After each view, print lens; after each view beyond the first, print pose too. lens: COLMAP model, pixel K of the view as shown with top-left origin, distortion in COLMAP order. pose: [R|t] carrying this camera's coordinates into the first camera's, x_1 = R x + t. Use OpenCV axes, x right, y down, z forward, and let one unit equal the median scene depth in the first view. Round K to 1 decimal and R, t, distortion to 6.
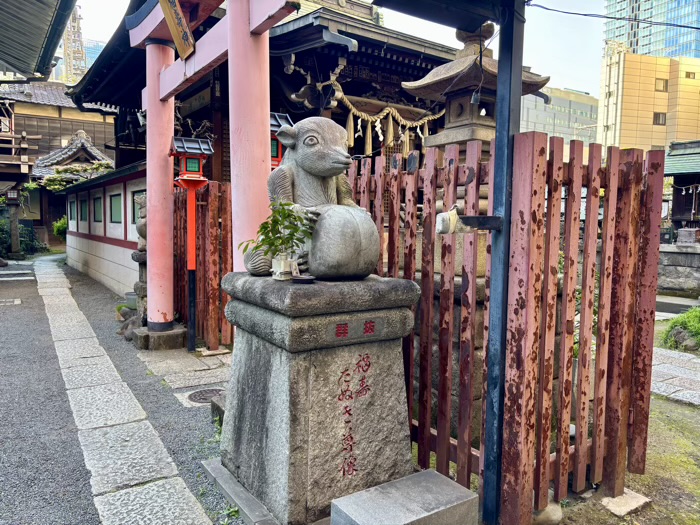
lens RADIAL K [[530.3, 0, 349.4], [0, 530.3, 259.3], [0, 0, 1]] dist [0.045187, -0.053041]
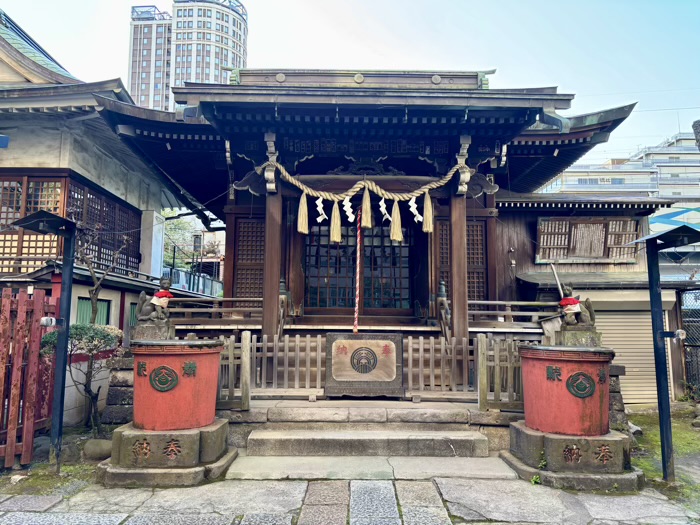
lens RADIAL K [[530.3, 0, 349.4], [0, 530.3, 259.3], [0, 0, 1]] dist [0.045187, -0.053041]
pose [[0.833918, -0.084422, -0.545394, 0.564419], [-0.026883, 0.980844, -0.192931, -0.022529], [0.551234, 0.175551, 0.815674, 0.436431]]
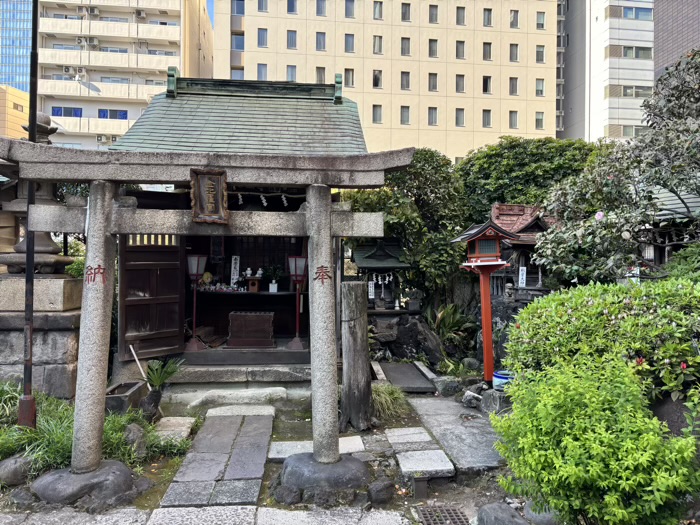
lens RADIAL K [[524.5, 0, 350.3], [0, 524.5, 256.4], [0, 0, 1]] dist [0.055516, -0.055705]
pose [[0.454014, 0.001273, 0.890994, 0.319823], [0.064108, 0.997360, -0.034091, -0.012229], [-0.888685, 0.072598, 0.452734, 0.287420]]
